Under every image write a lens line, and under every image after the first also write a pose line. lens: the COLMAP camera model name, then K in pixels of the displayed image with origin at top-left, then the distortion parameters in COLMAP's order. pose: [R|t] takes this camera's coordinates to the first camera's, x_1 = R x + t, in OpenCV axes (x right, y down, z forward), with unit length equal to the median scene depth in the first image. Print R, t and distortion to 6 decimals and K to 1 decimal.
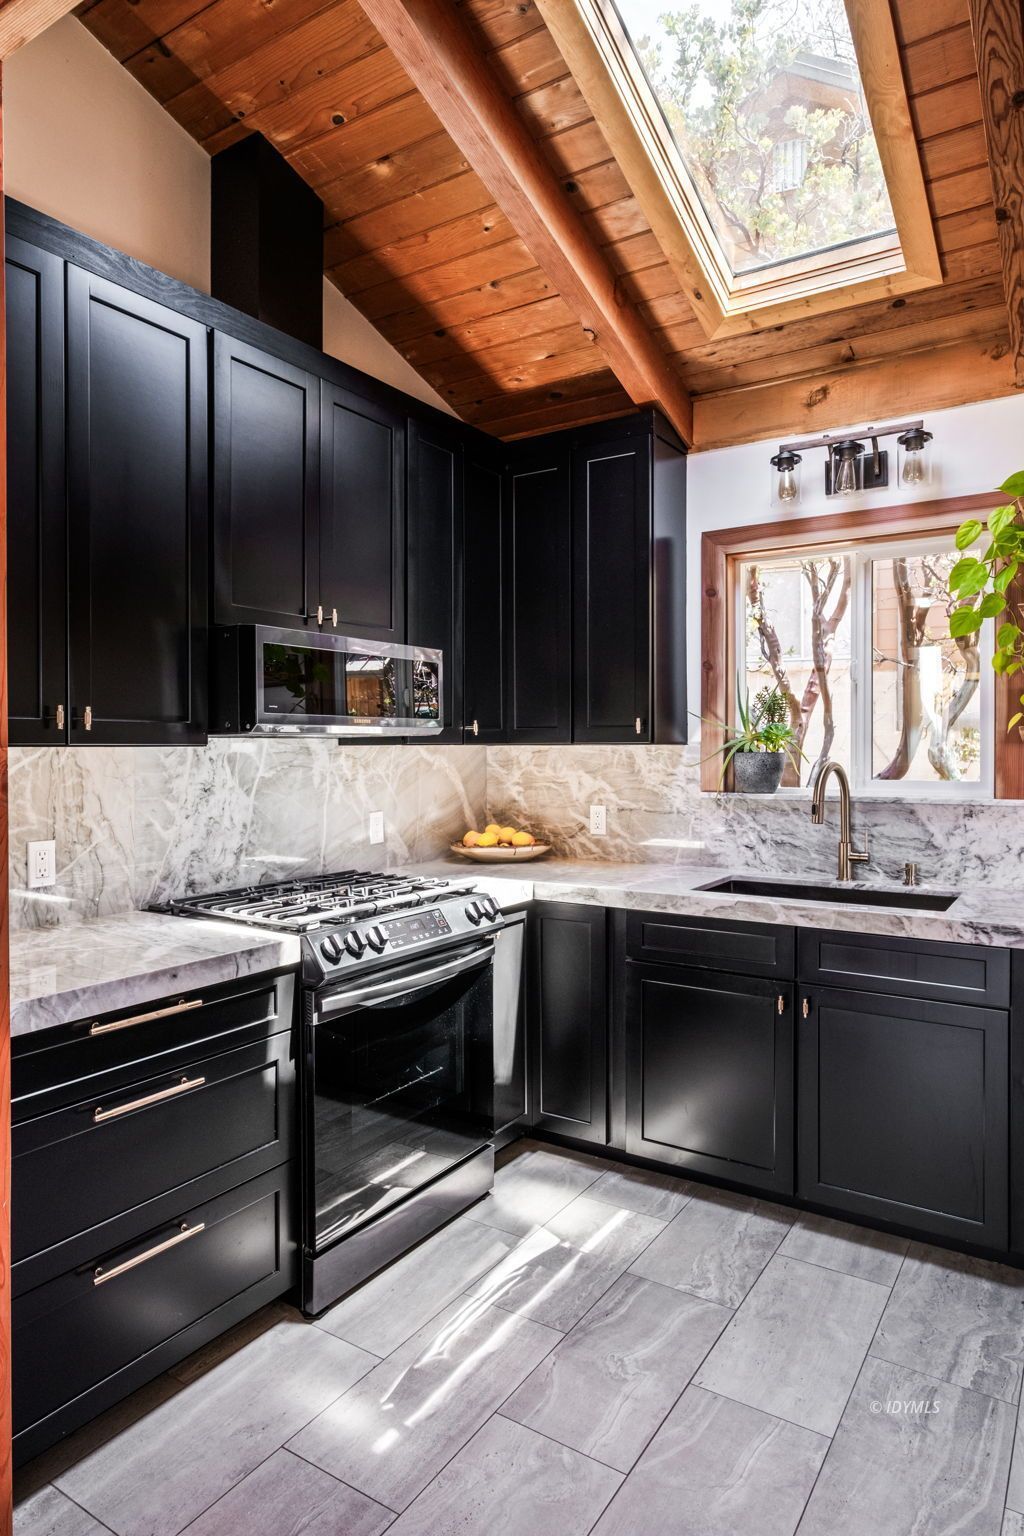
lens RADIAL K [[922.9, 0, 514.4], [0, 922.9, 758.0], [0, 0, 1]] dist [-0.000854, 0.003826]
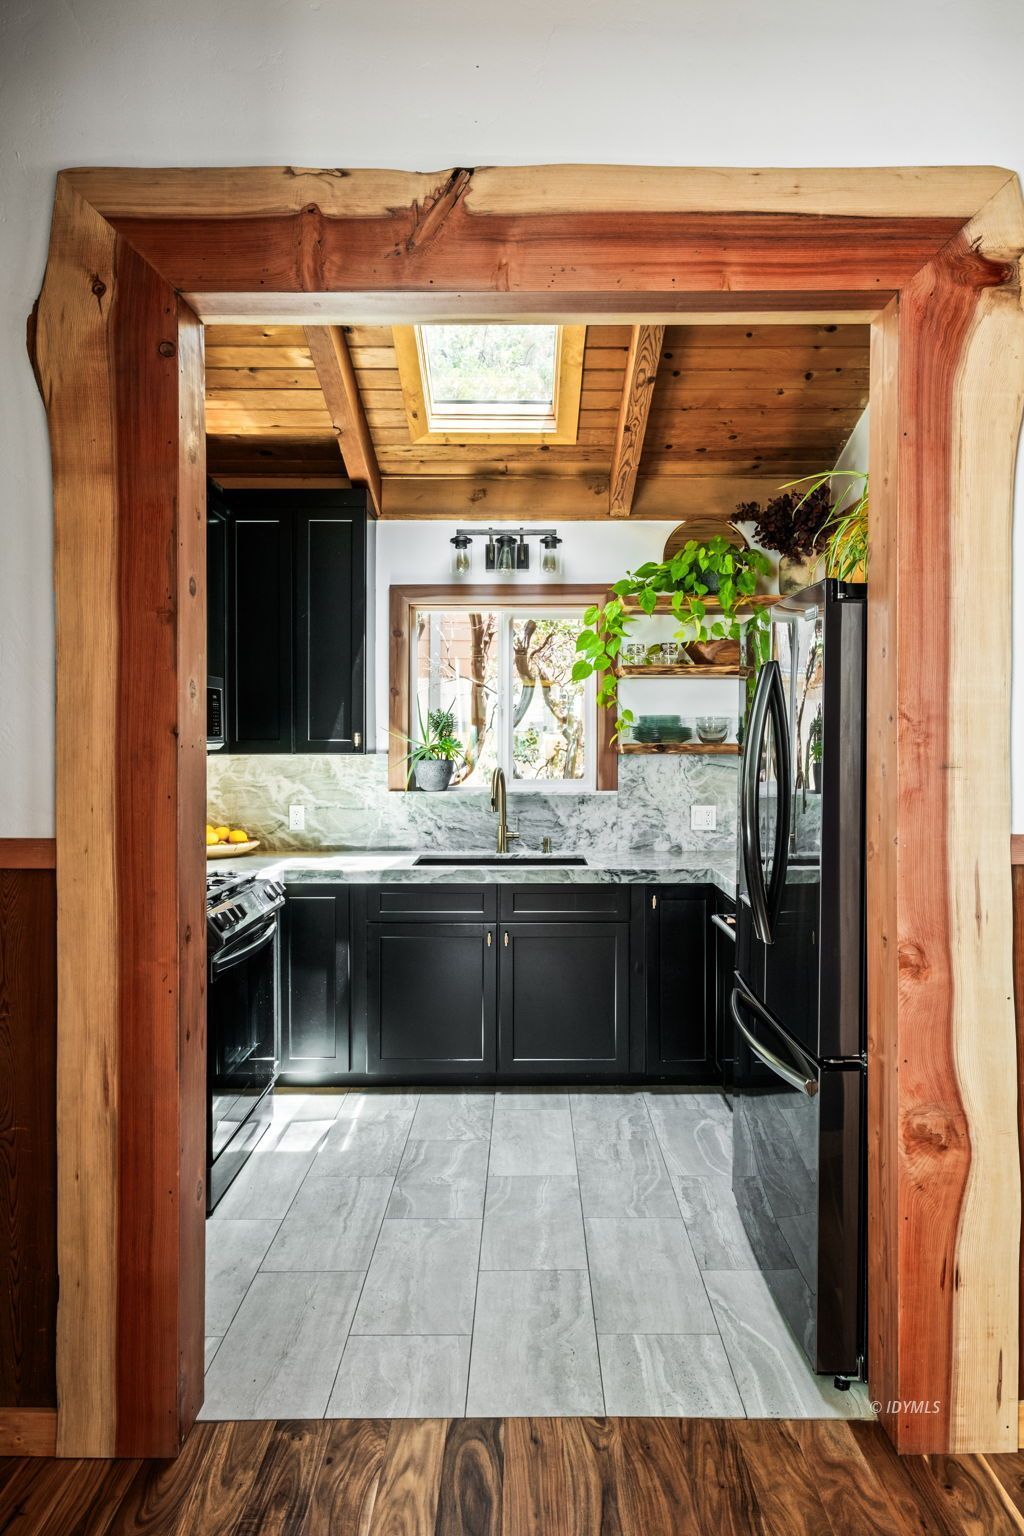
lens RADIAL K [[1081.5, 0, 511.2], [0, 1081.5, 759.6], [0, 0, 1]] dist [-0.004273, 0.000429]
pose [[0.836063, -0.010099, 0.548540, -0.515403], [0.004639, 0.999925, 0.011340, -0.024693], [-0.548614, -0.006936, 0.836047, -0.354246]]
